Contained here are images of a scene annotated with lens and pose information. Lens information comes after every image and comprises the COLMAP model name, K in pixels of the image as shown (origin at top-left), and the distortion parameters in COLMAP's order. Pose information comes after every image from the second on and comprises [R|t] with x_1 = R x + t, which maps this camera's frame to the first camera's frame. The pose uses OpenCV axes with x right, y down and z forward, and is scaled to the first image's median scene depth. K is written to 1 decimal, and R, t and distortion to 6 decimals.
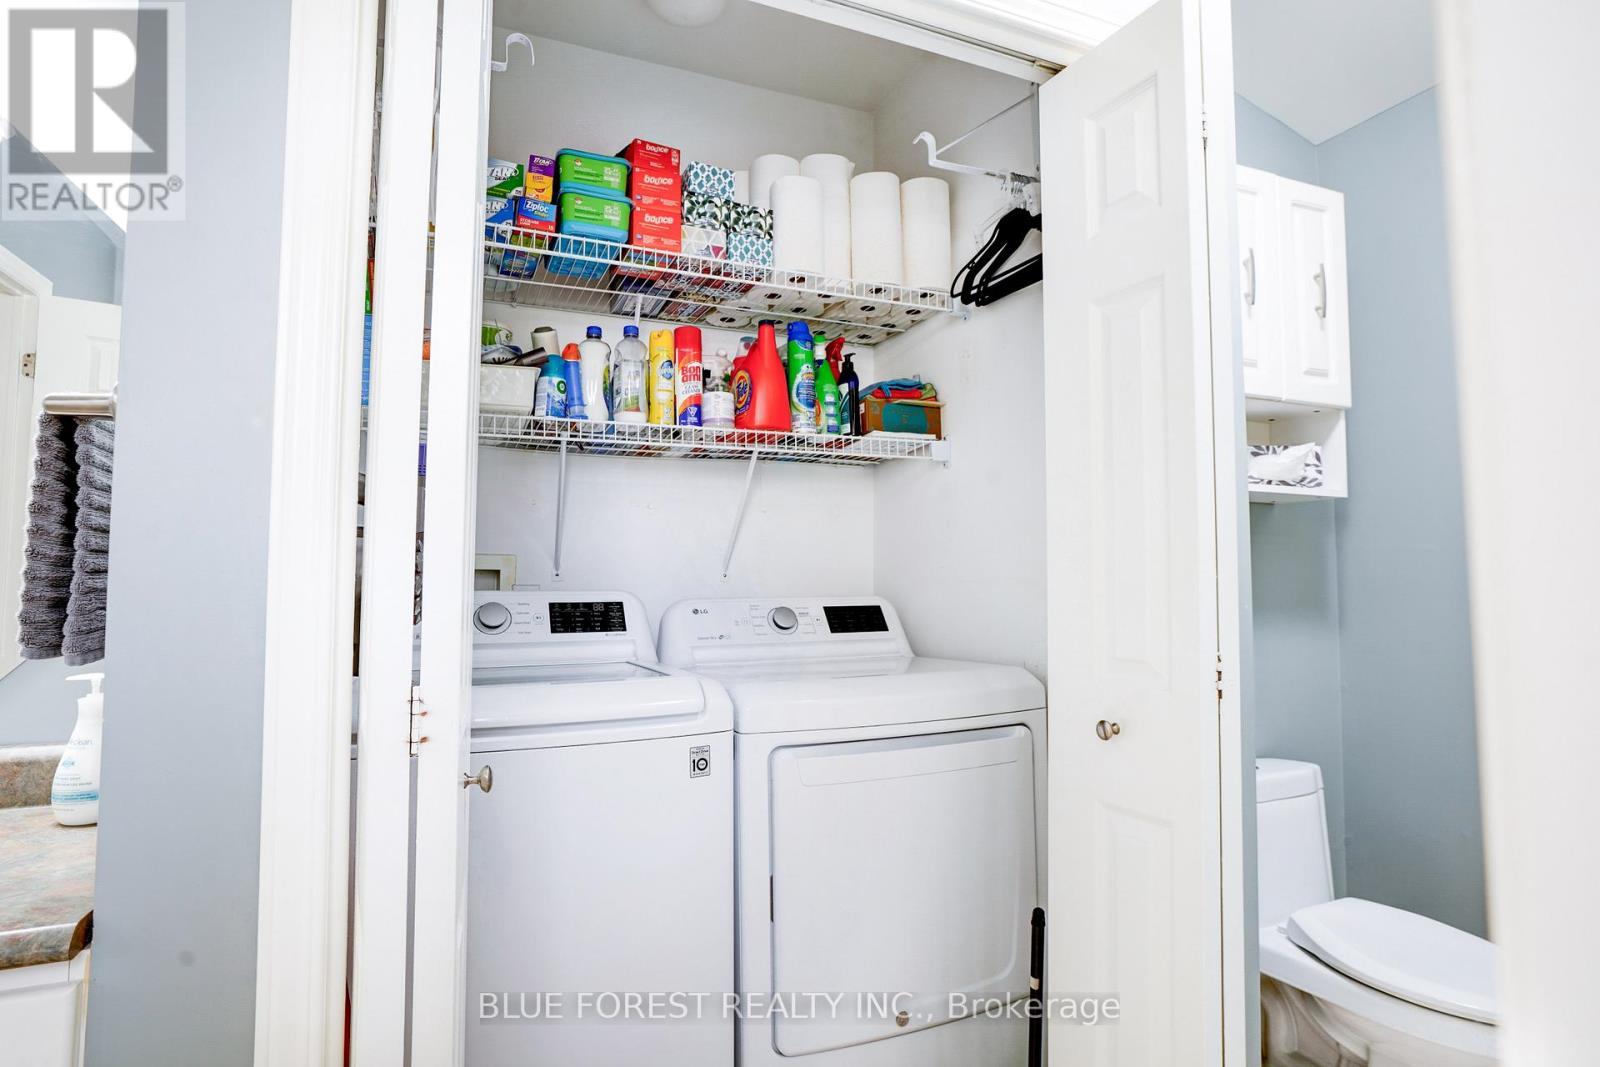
lens RADIAL K [[847.6, 0, 797.7], [0, 847.6, 538.8], [0, 0, 1]] dist [-0.056840, 0.032187]
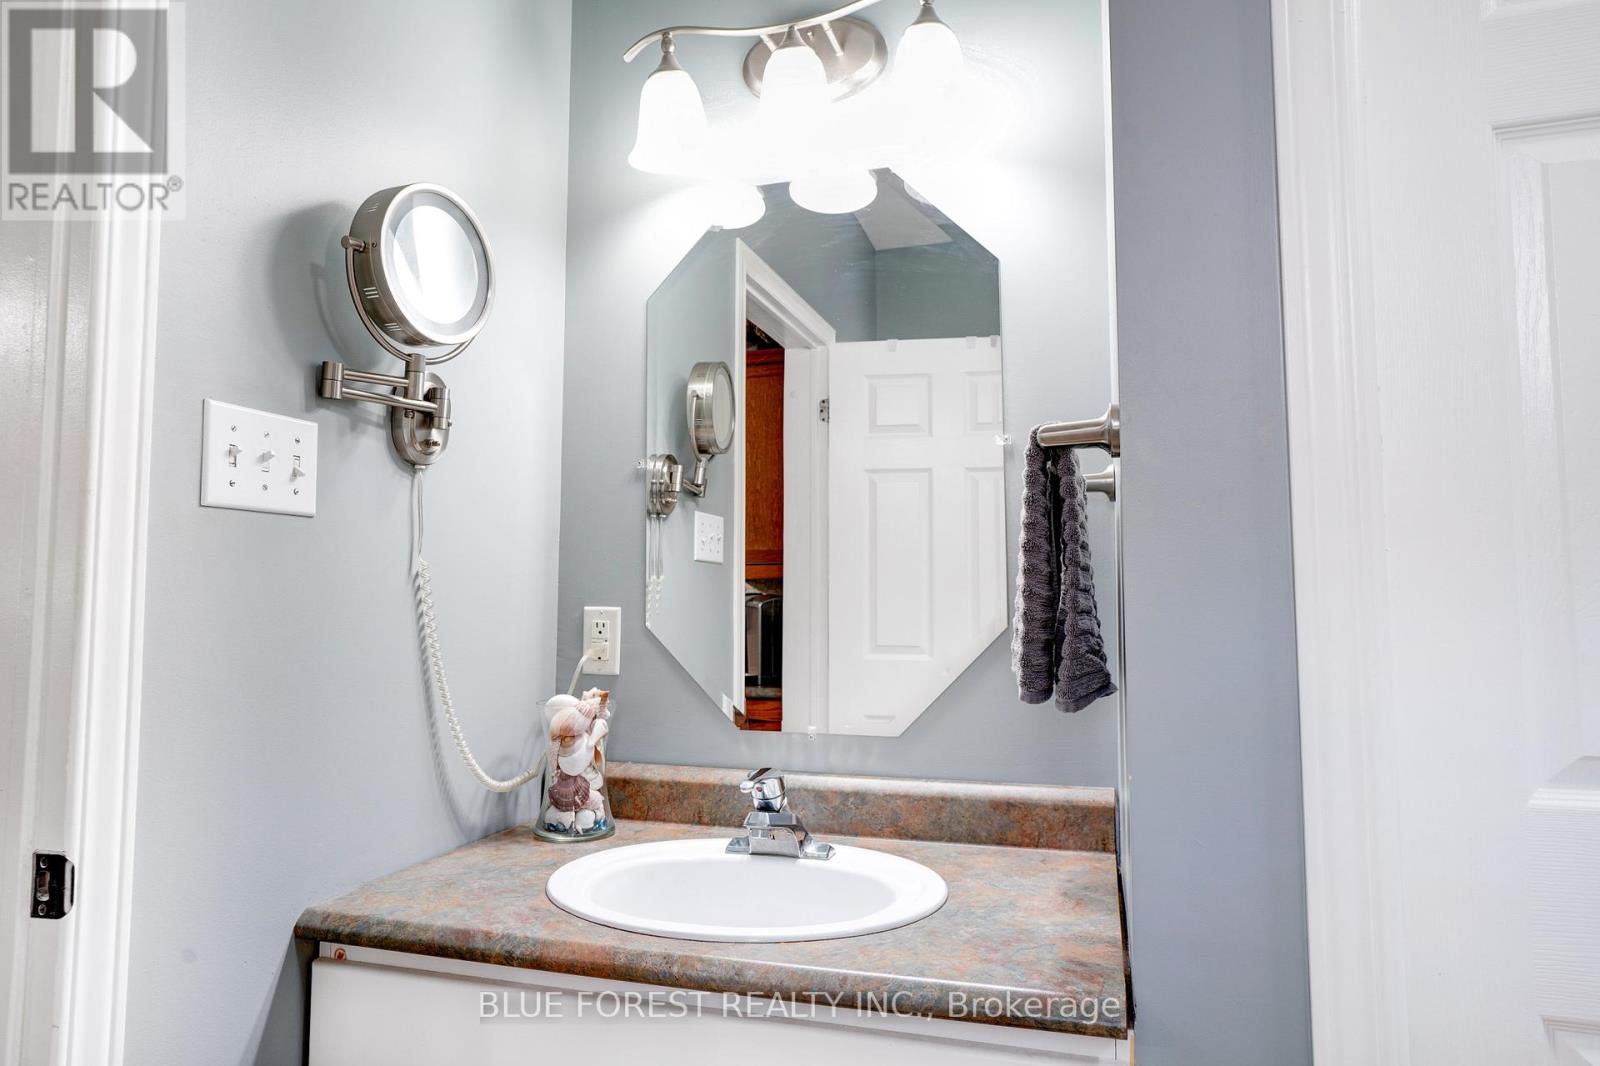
lens RADIAL K [[1029.0, 0, 800.0], [0, 1029.0, 533.0], [0, 0, 1]] dist [-0.005903, -0.000401]
pose [[0.739472, -0.060378, -0.670474, -0.310493], [0.048958, 0.998156, -0.035890, -0.023012], [0.671404, -0.006286, 0.741065, -0.068749]]
